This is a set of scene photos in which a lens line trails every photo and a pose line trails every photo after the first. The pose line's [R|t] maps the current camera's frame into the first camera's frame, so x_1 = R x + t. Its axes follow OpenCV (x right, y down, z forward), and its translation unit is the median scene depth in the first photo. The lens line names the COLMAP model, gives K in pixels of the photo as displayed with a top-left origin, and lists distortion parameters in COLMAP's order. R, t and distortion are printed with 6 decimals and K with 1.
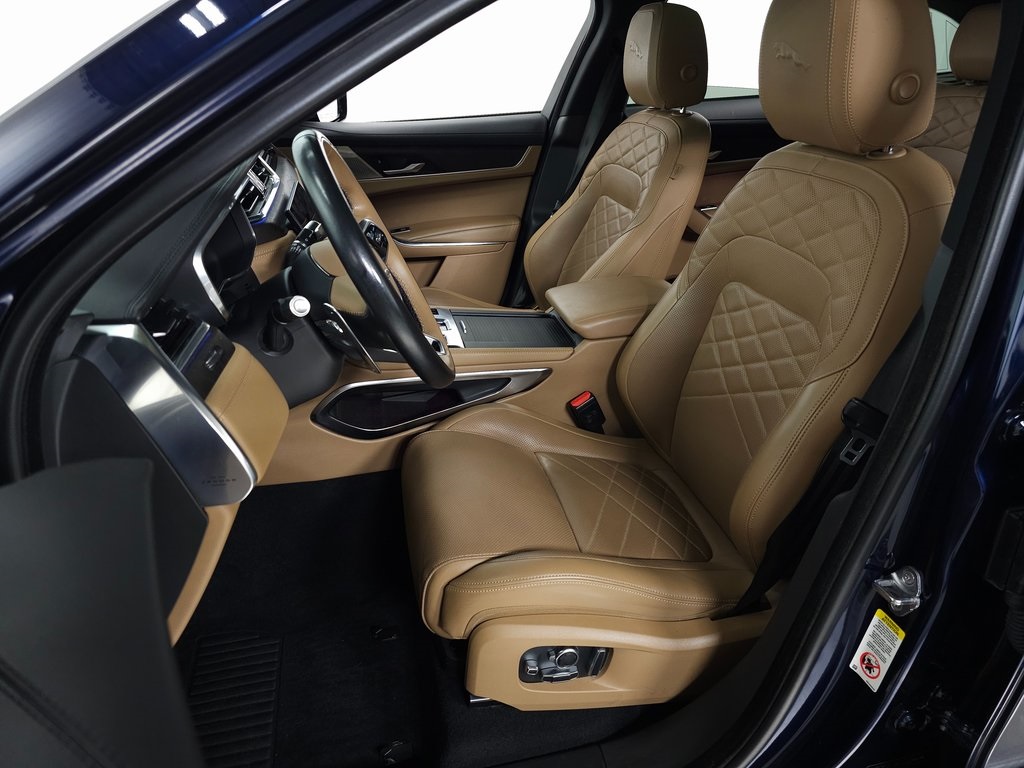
lens RADIAL K [[710.3, 0, 516.1], [0, 710.3, 381.6], [0, 0, 1]] dist [0.021791, -0.034272]
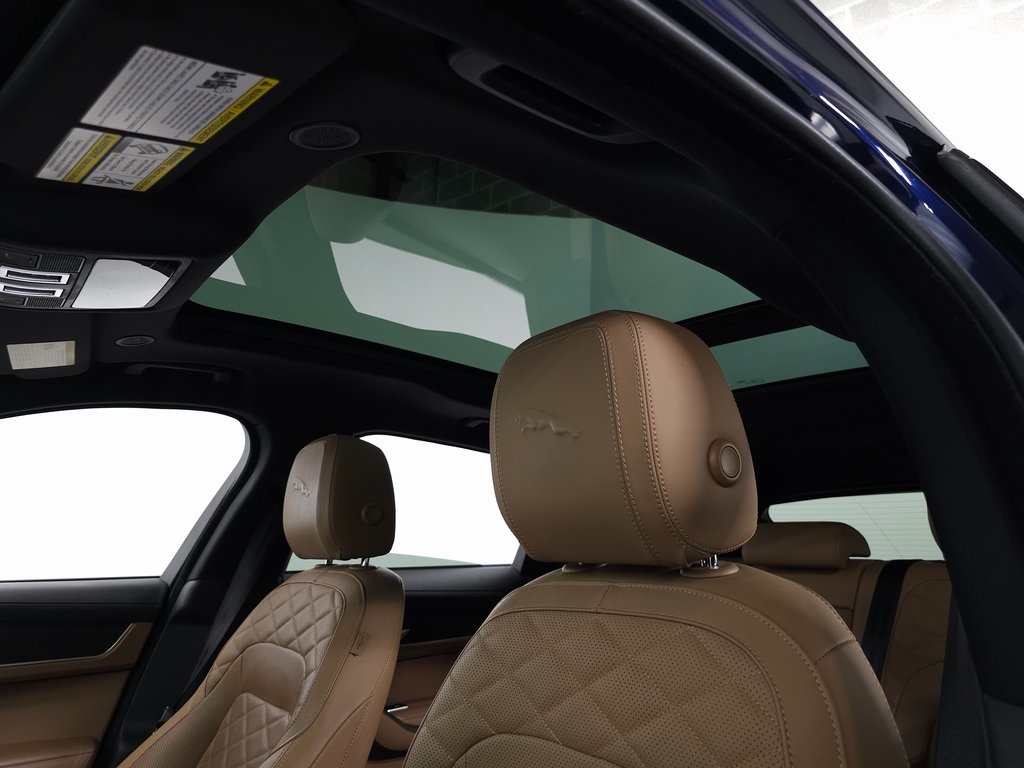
lens RADIAL K [[710.3, 0, 516.1], [0, 710.3, 381.6], [0, 0, 1]] dist [0.021791, -0.034272]
pose [[0.906058, 0.127455, 0.403502, 0.054861], [0.158300, 0.782228, -0.602546, -0.059417], [-0.392428, 0.609816, 0.688568, 0.315546]]
